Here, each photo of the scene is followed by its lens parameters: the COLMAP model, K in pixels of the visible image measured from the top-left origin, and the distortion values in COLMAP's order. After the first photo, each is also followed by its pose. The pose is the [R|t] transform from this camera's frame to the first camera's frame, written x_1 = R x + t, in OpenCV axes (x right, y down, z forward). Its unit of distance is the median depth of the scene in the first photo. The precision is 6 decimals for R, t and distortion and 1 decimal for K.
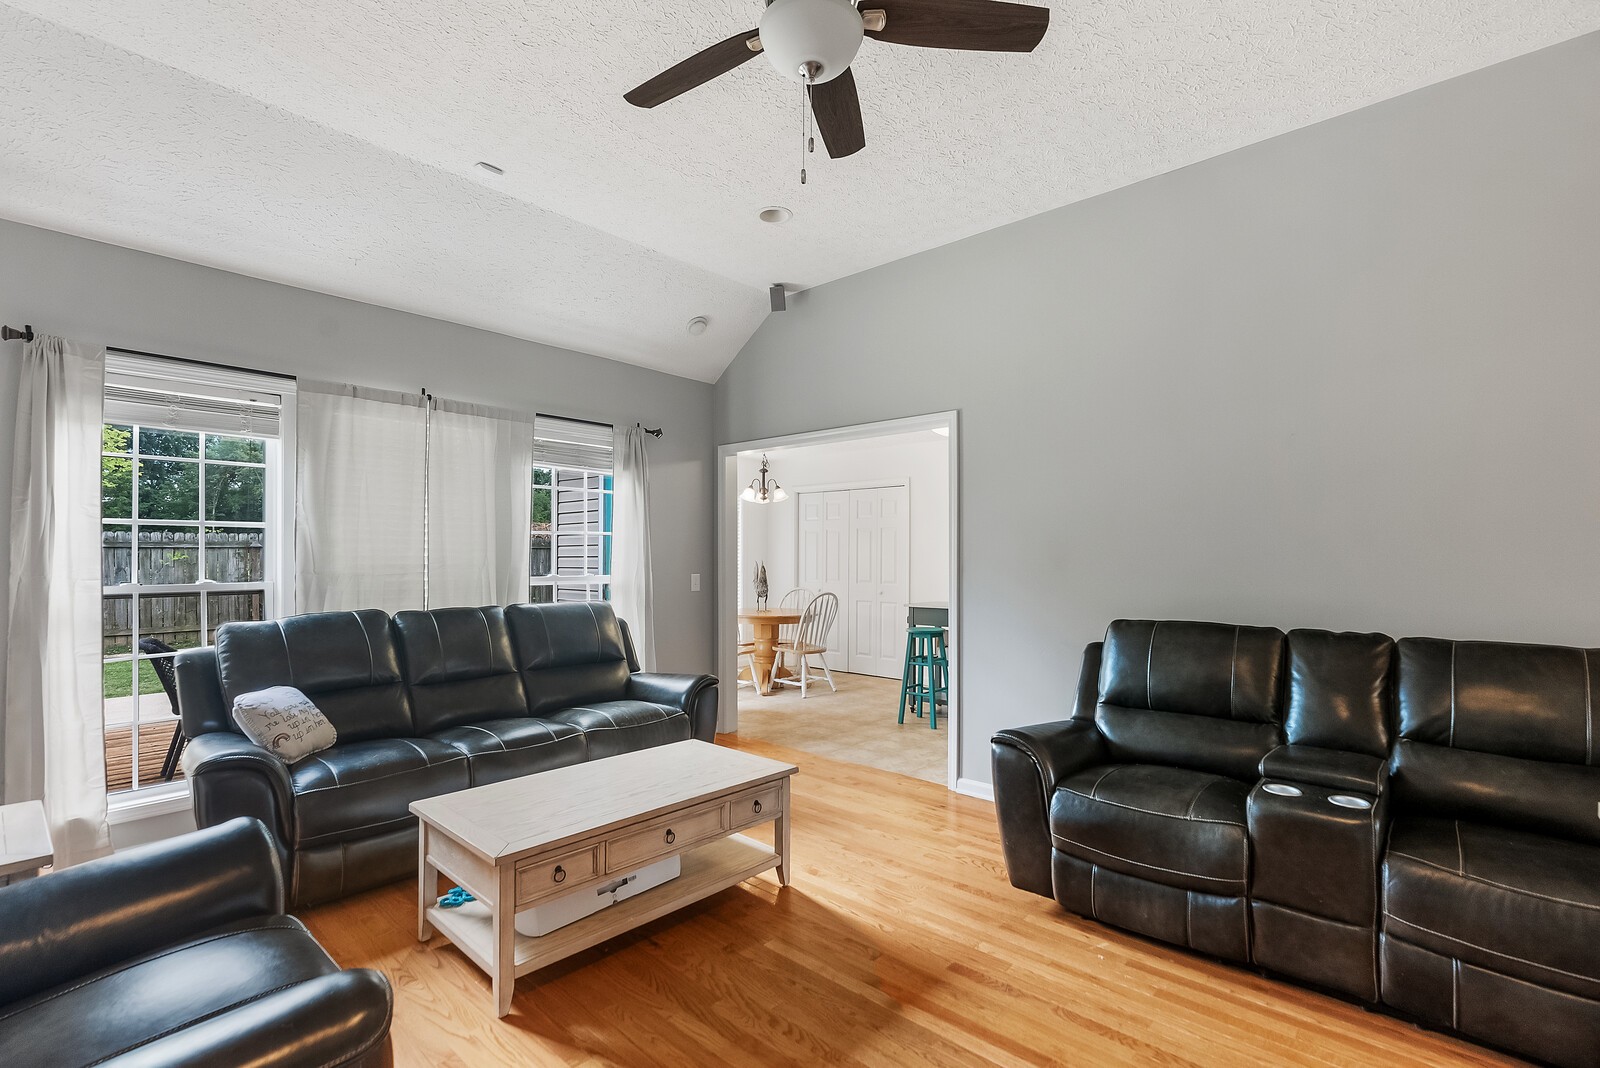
lens RADIAL K [[730.9, 0, 791.2], [0, 730.9, 545.0], [0, 0, 1]] dist [-0.004542, 0.000344]
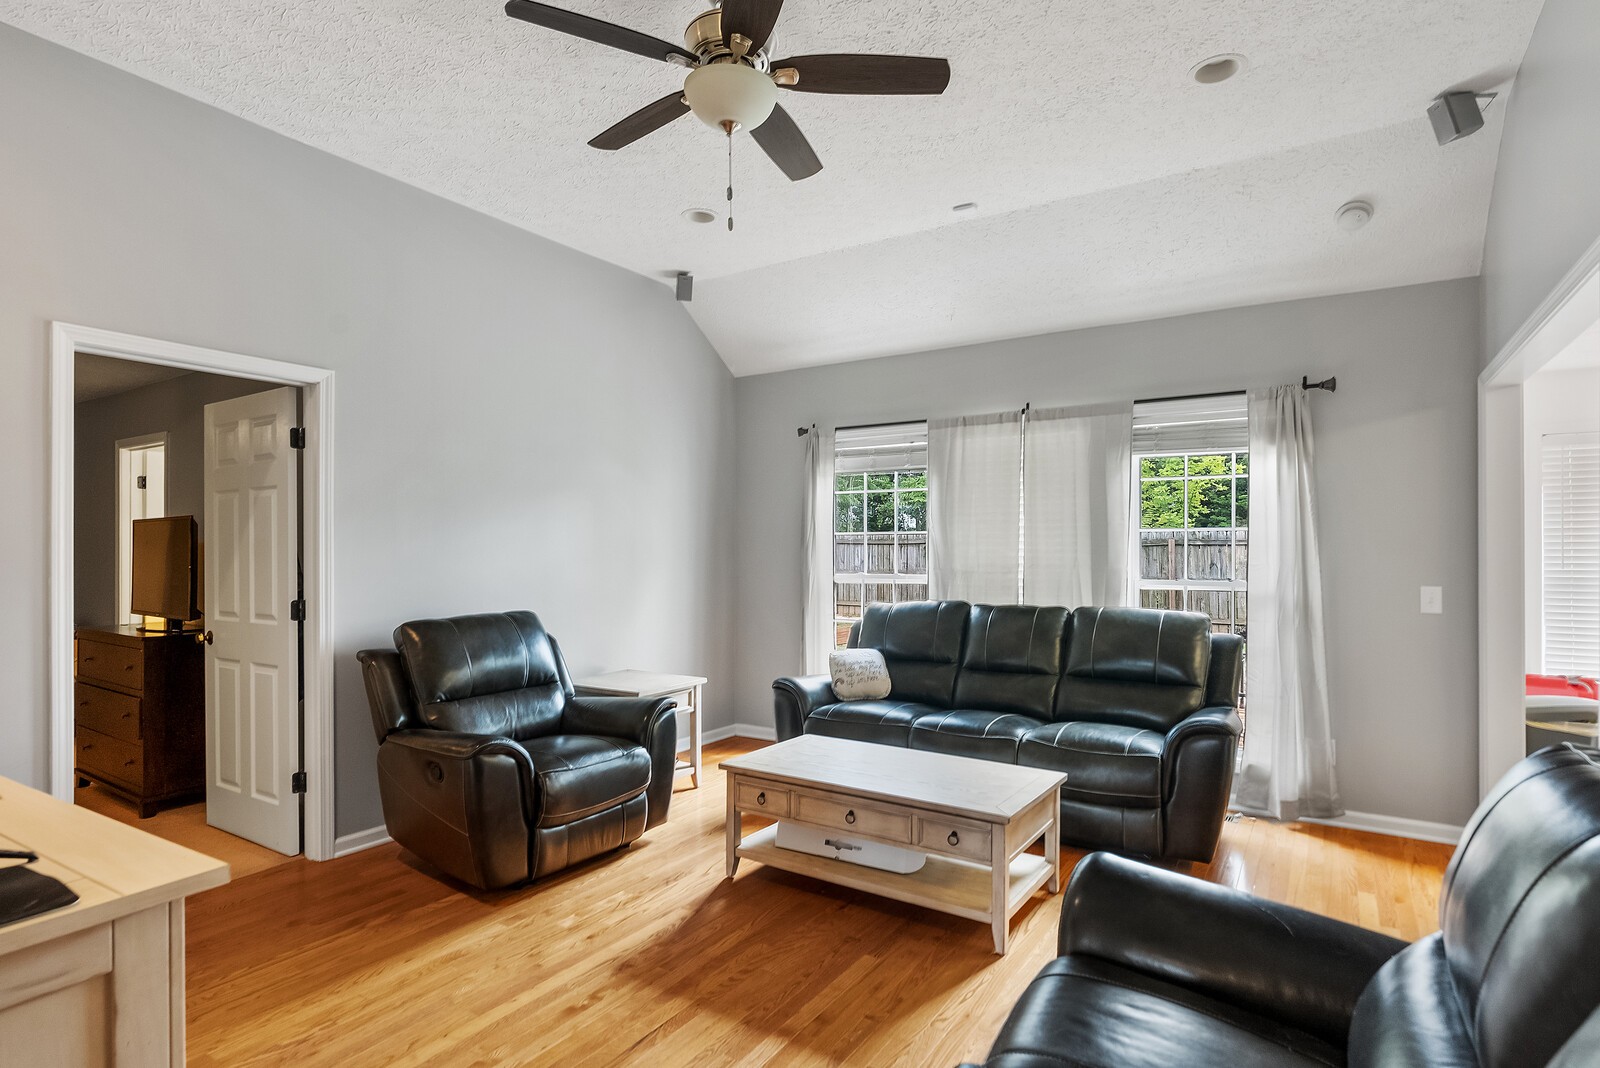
lens RADIAL K [[832.6, 0, 805.3], [0, 832.6, 540.9], [0, 0, 1]] dist [-0.005119, 0.001492]
pose [[0.175215, -0.009667, -0.984483, 0.728591], [0.014331, 0.999871, -0.007267, -0.004287], [0.984426, -0.012835, 0.175331, 0.498518]]
